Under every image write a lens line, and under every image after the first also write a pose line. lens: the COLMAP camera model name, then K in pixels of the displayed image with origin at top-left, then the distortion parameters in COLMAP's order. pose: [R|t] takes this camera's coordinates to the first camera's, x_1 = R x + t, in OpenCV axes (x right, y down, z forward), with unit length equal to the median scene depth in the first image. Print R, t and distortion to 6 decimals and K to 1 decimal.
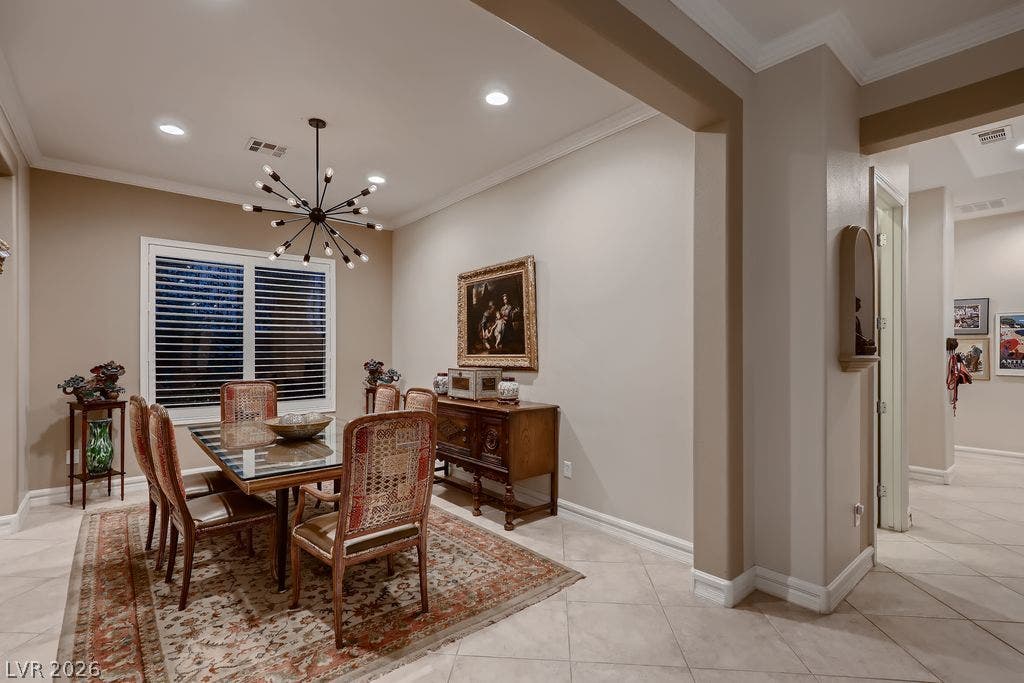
lens RADIAL K [[468.0, 0, 513.8], [0, 468.0, 346.2], [0, 0, 1]] dist [0.001122, -0.000928]
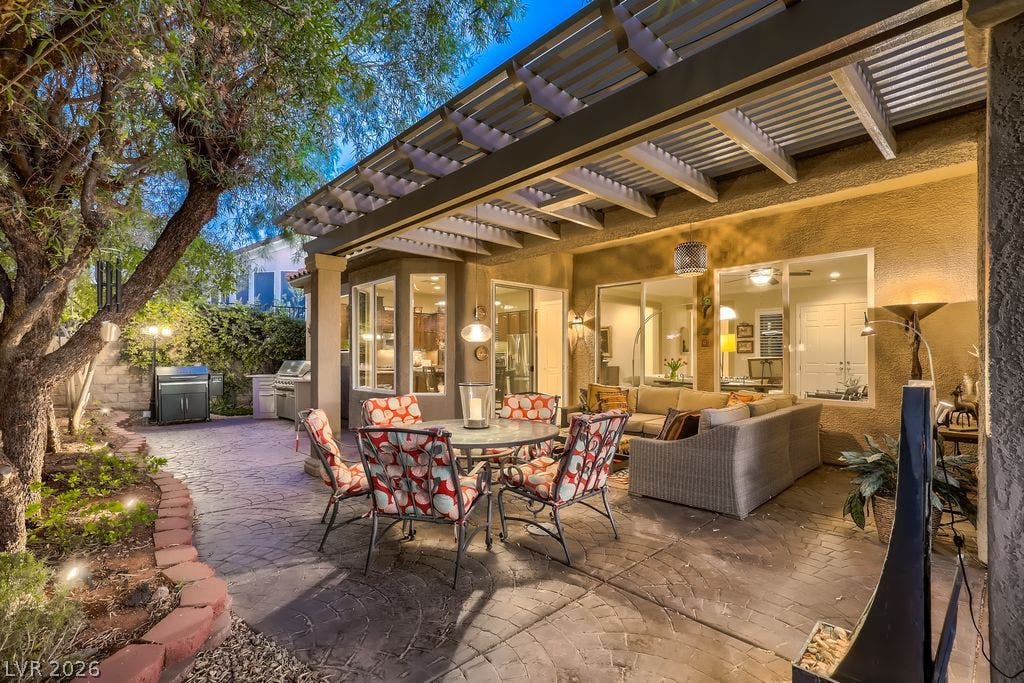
lens RADIAL K [[468.0, 0, 511.4], [0, 468.0, 348.4], [0, 0, 1]] dist [0.001122, -0.000928]
pose [[0.998563, -0.003937, 0.053444, -0.894944], [0.004002, 0.999991, -0.001095, -0.012241], [-0.053439, 0.001308, 0.998570, -2.501649]]
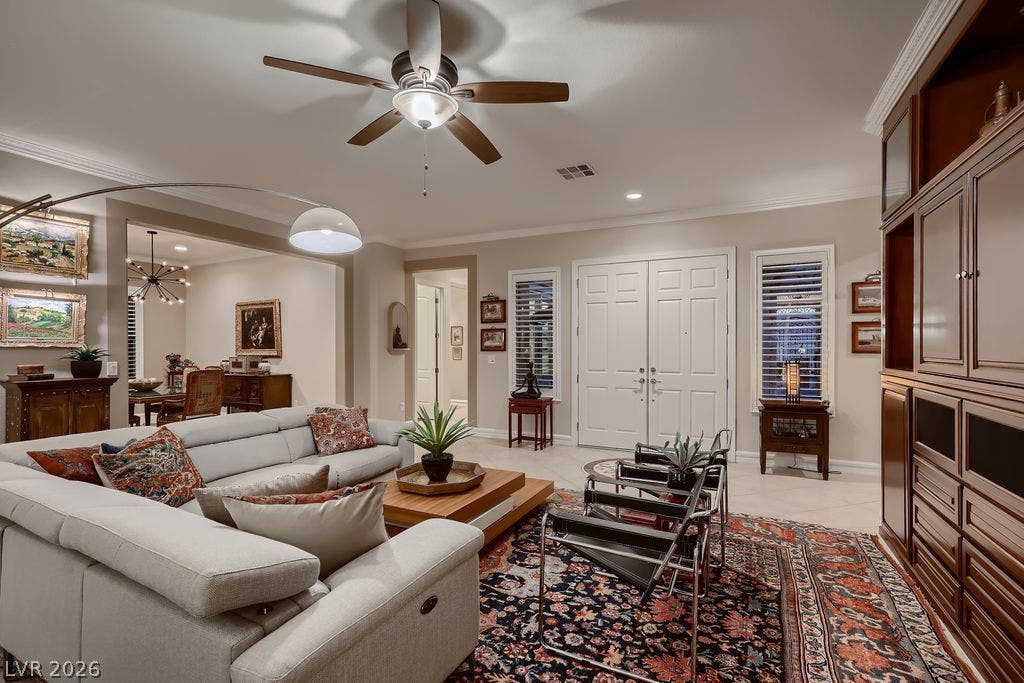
lens RADIAL K [[468.0, 0, 511.1], [0, 468.0, 347.8], [0, 0, 1]] dist [0.001122, -0.000928]
pose [[0.919743, -0.003971, 0.392502, 0.158417], [-0.000341, 0.999940, 0.010915, -0.009314], [-0.392522, -0.010173, 0.919686, -1.142040]]
